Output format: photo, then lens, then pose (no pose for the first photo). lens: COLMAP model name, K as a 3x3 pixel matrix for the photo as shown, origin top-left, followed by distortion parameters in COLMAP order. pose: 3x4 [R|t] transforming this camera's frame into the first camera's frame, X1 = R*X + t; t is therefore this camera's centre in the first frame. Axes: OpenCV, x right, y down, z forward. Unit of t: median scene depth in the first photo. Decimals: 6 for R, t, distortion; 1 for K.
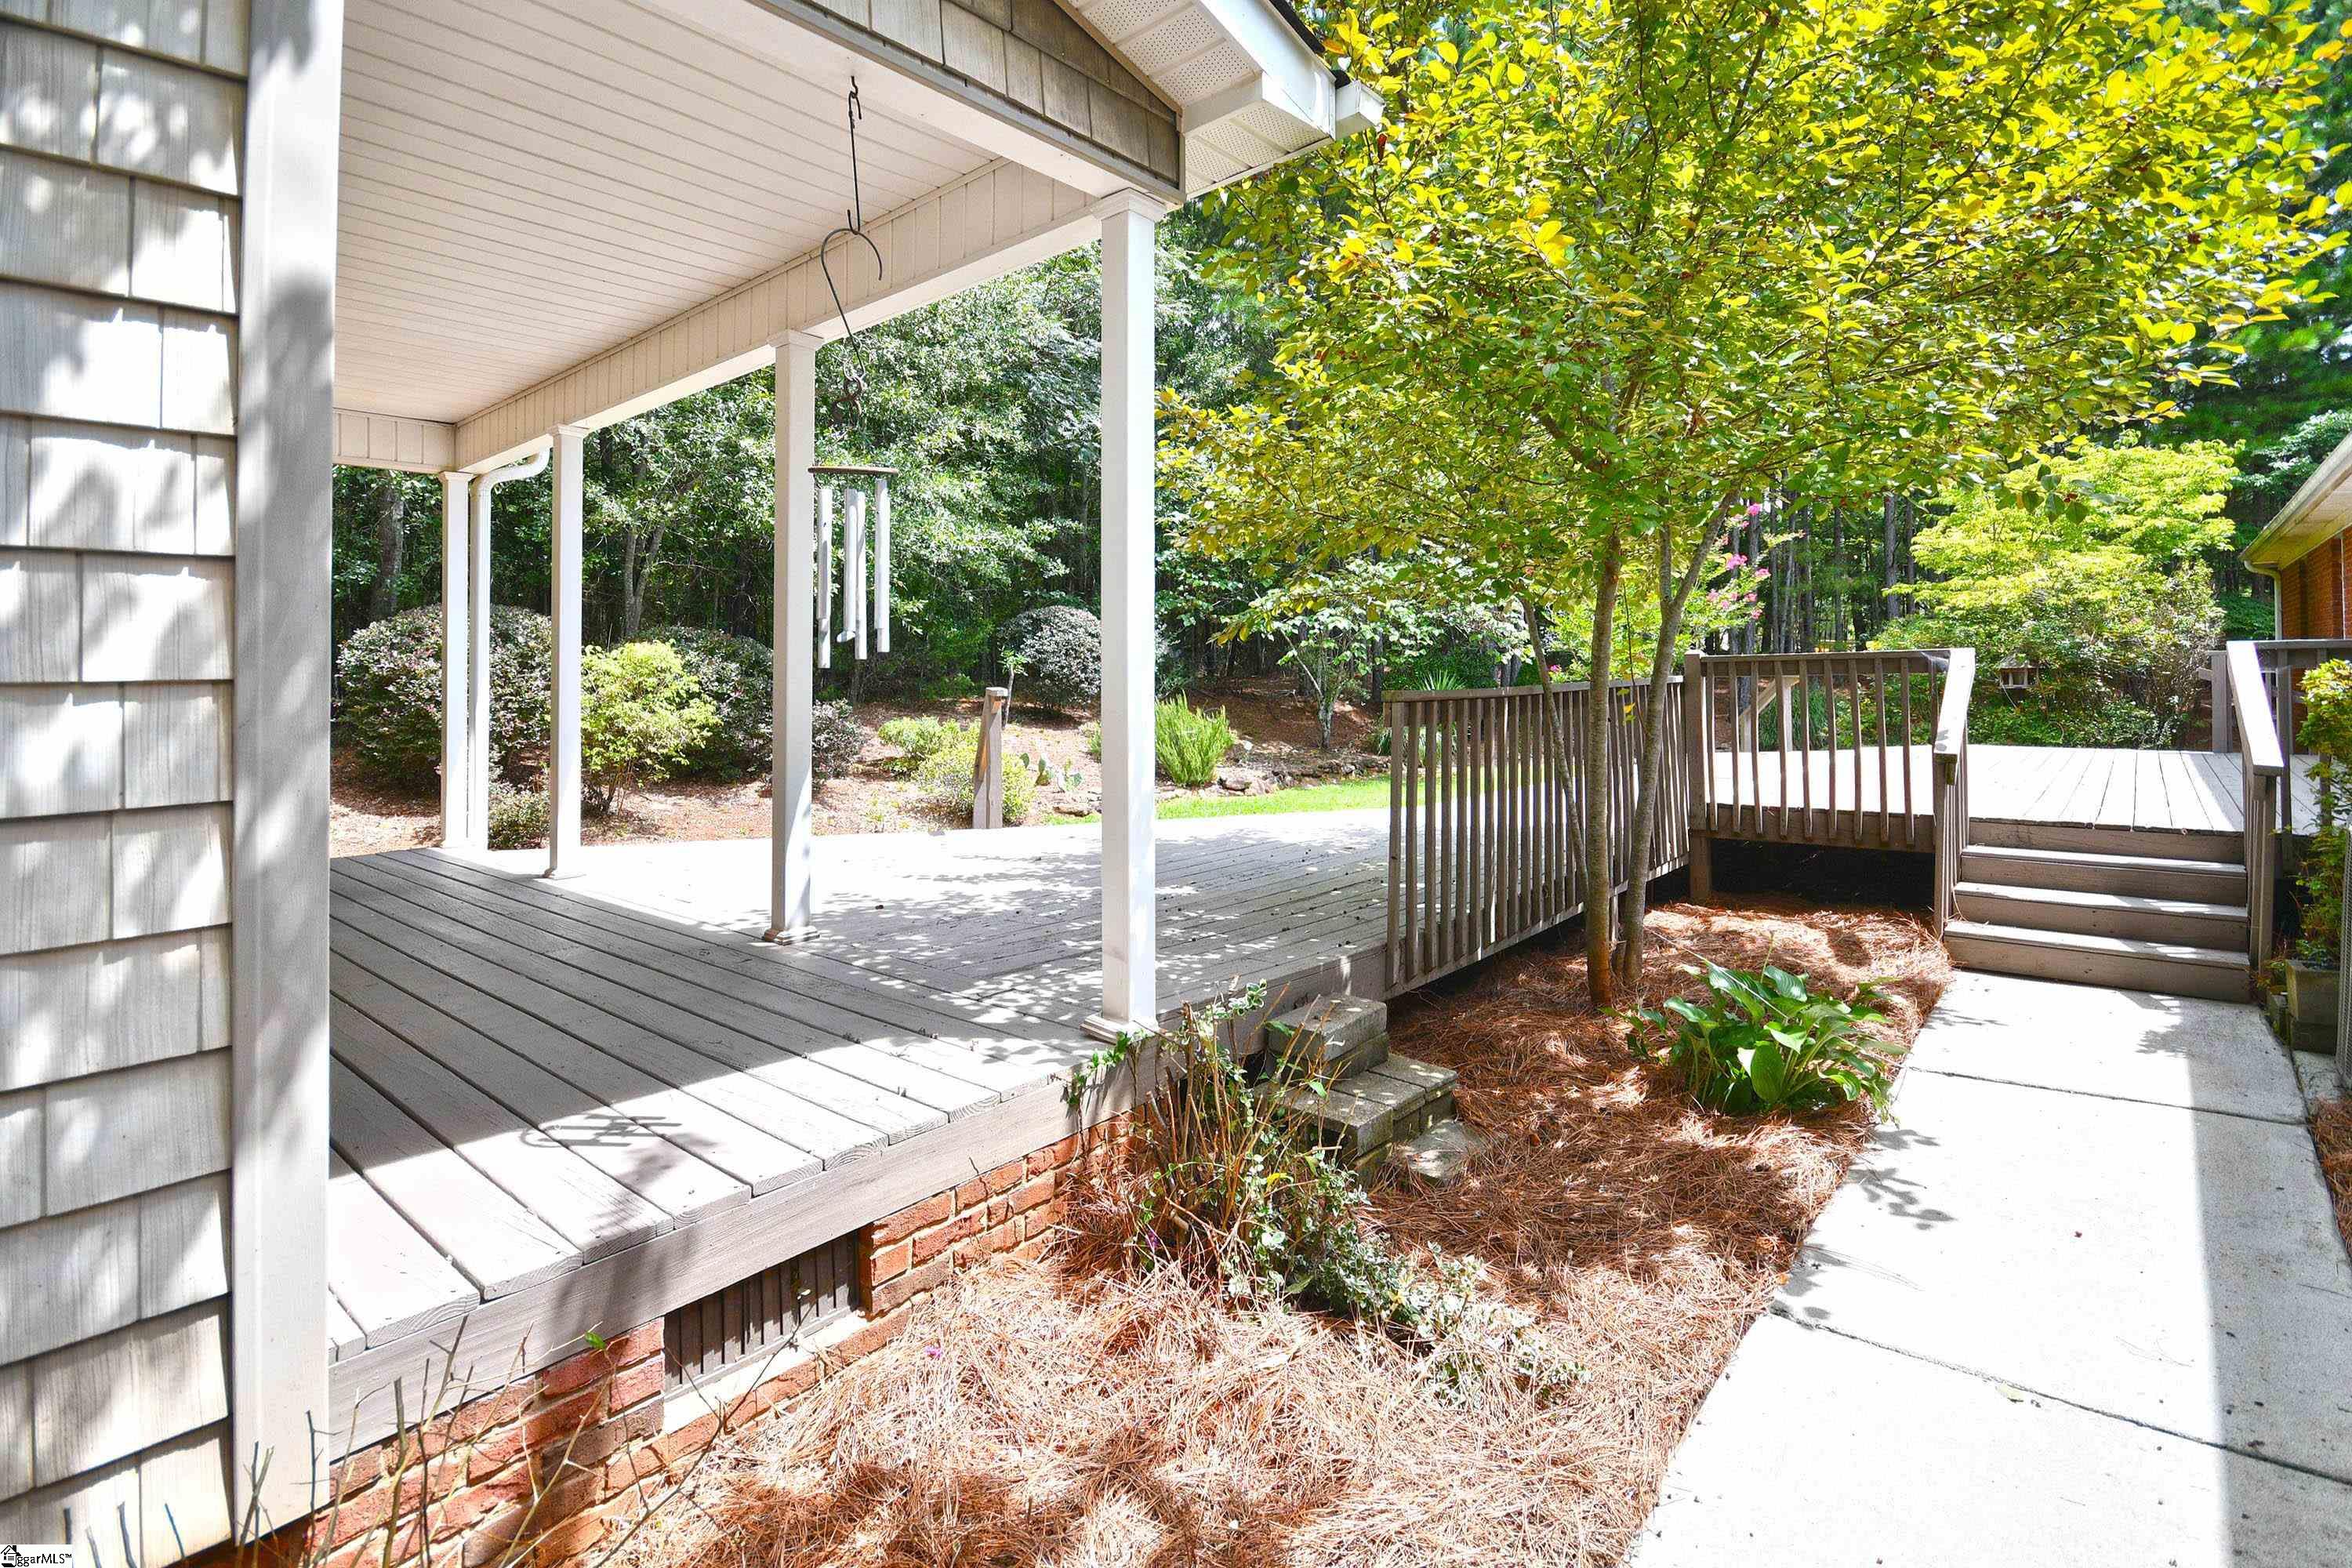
lens RADIAL K [[1113.9, 0, 1098.6], [0, 1113.9, 681.4], [0, 0, 1]] dist [0.002439, -0.000113]
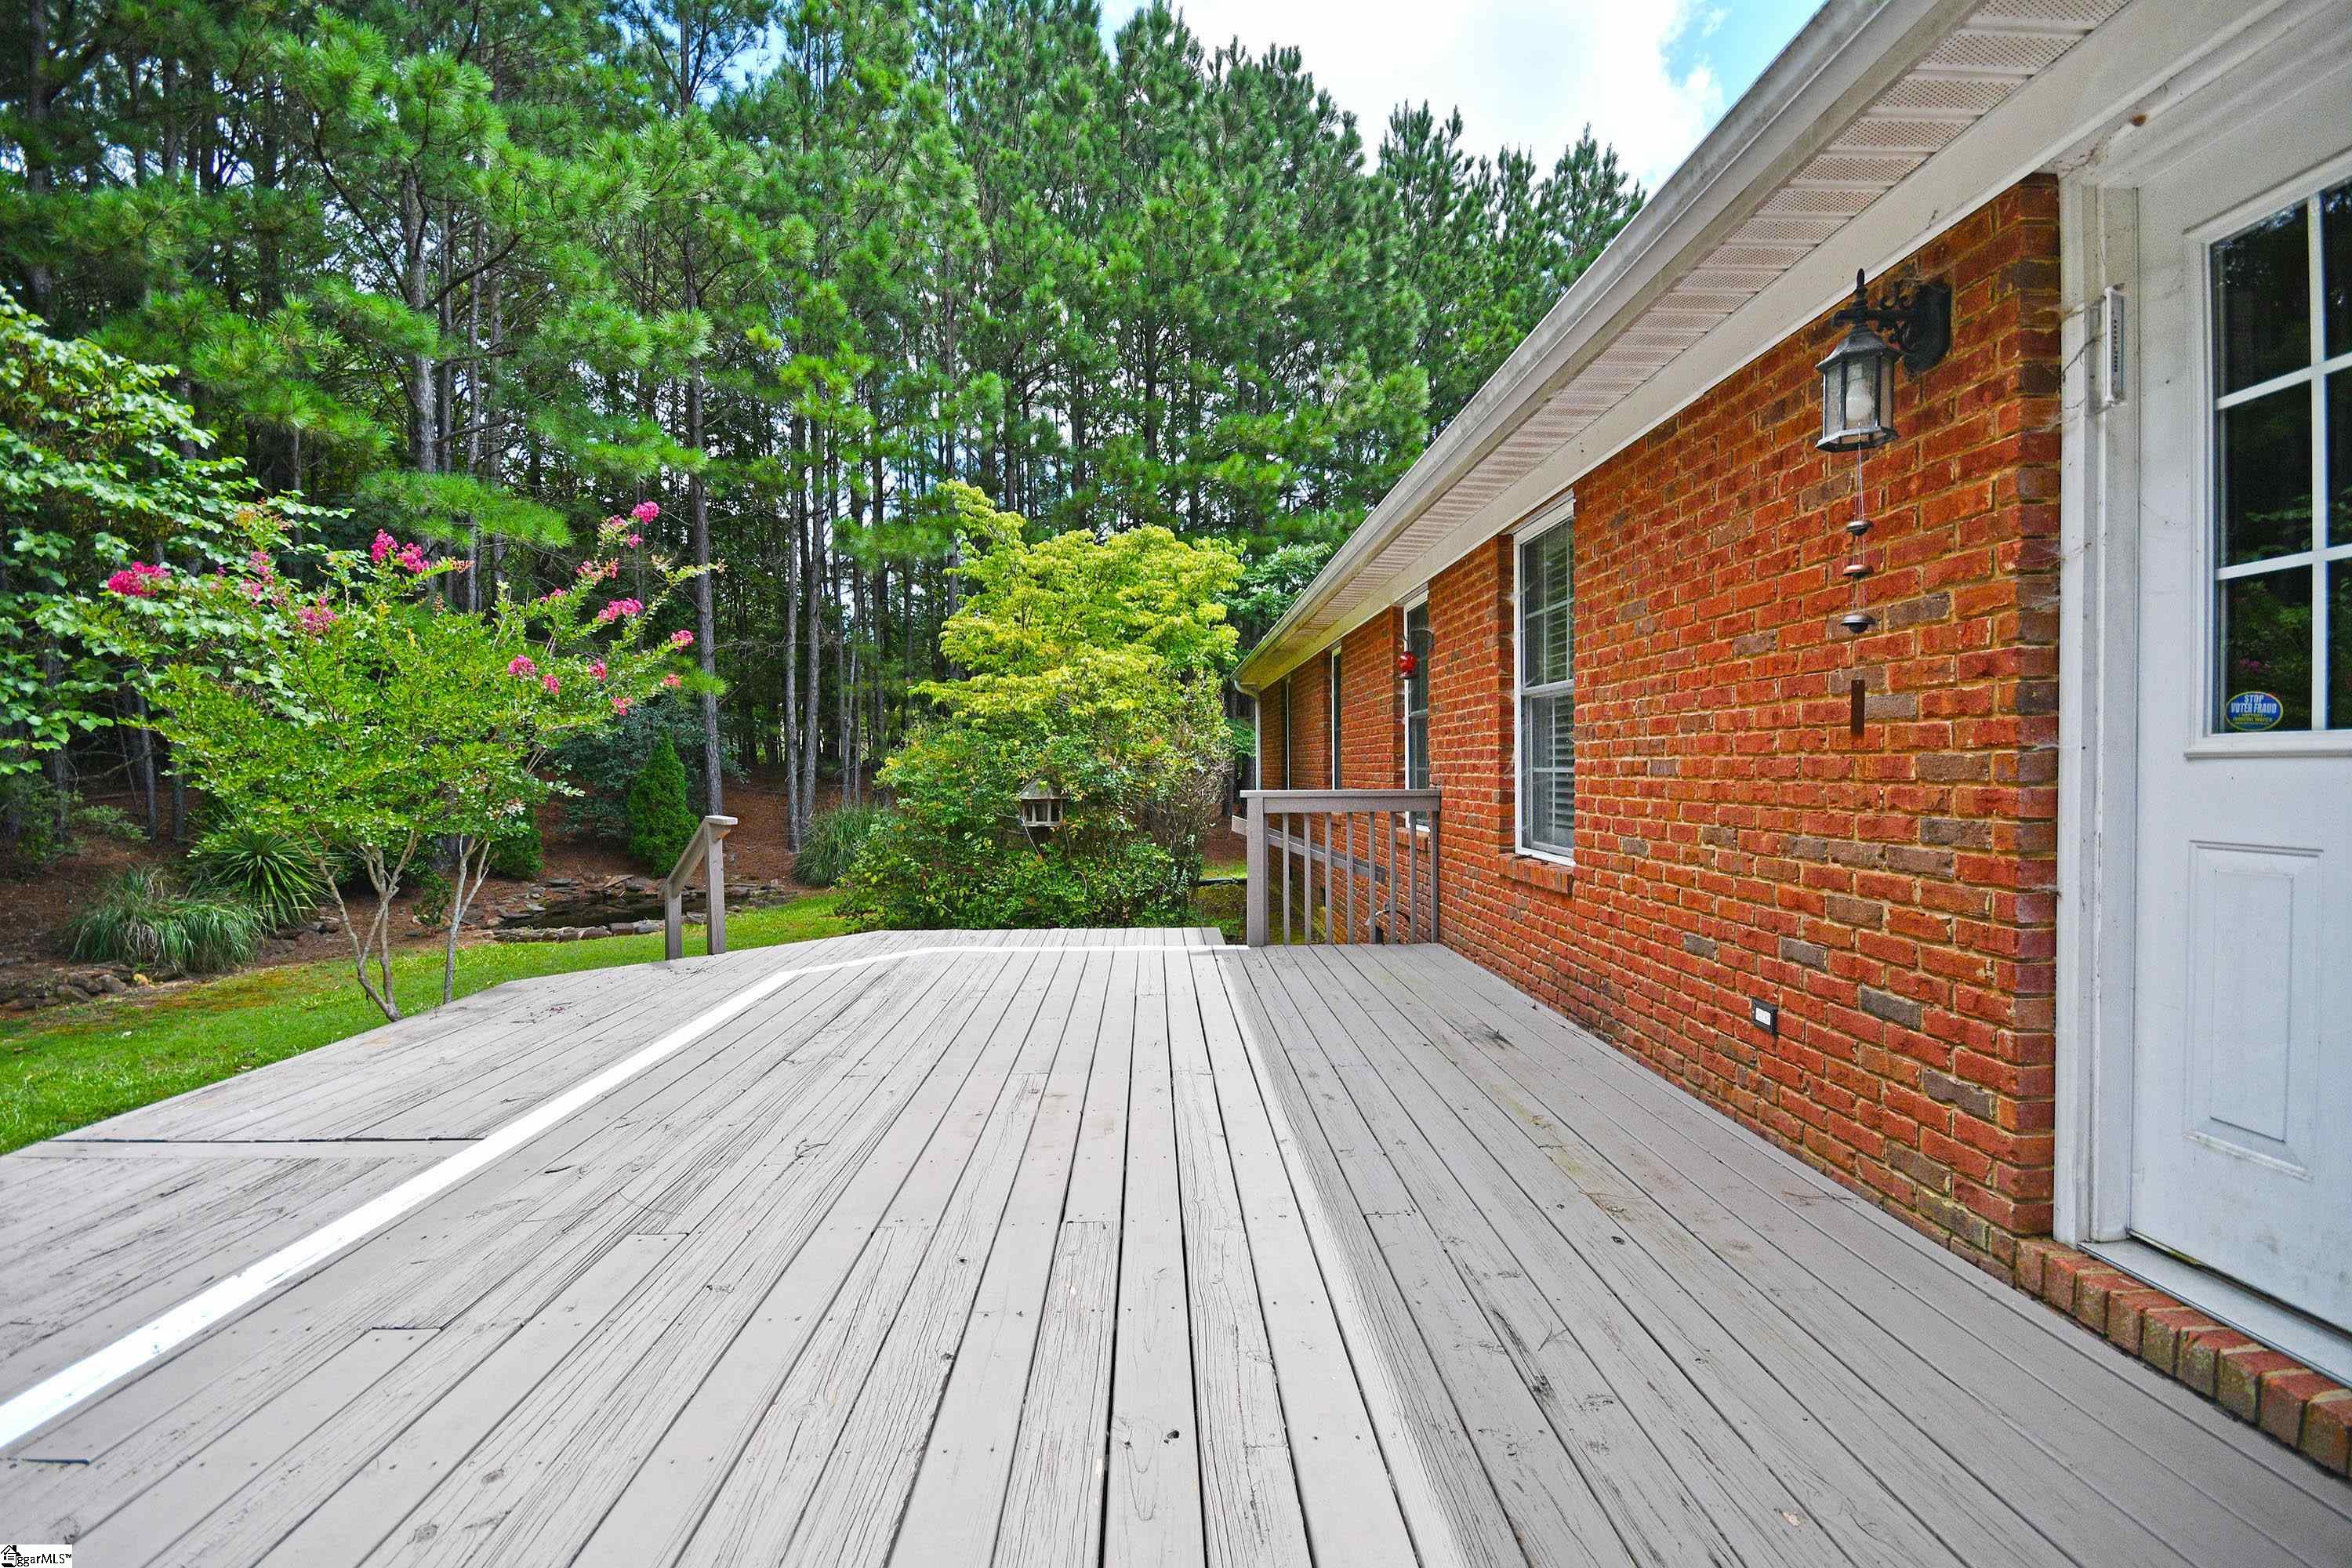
lens RADIAL K [[1033.7, 0, 1173.6], [0, 1033.7, 781.9], [0, 0, 1]] dist [-0.001871, -0.000062]
pose [[0.716370, -0.000840, 0.697720, 0.411314], [-0.001550, 0.999995, 0.002795, -0.025462], [-0.697719, -0.003084, 0.716365, 0.450071]]
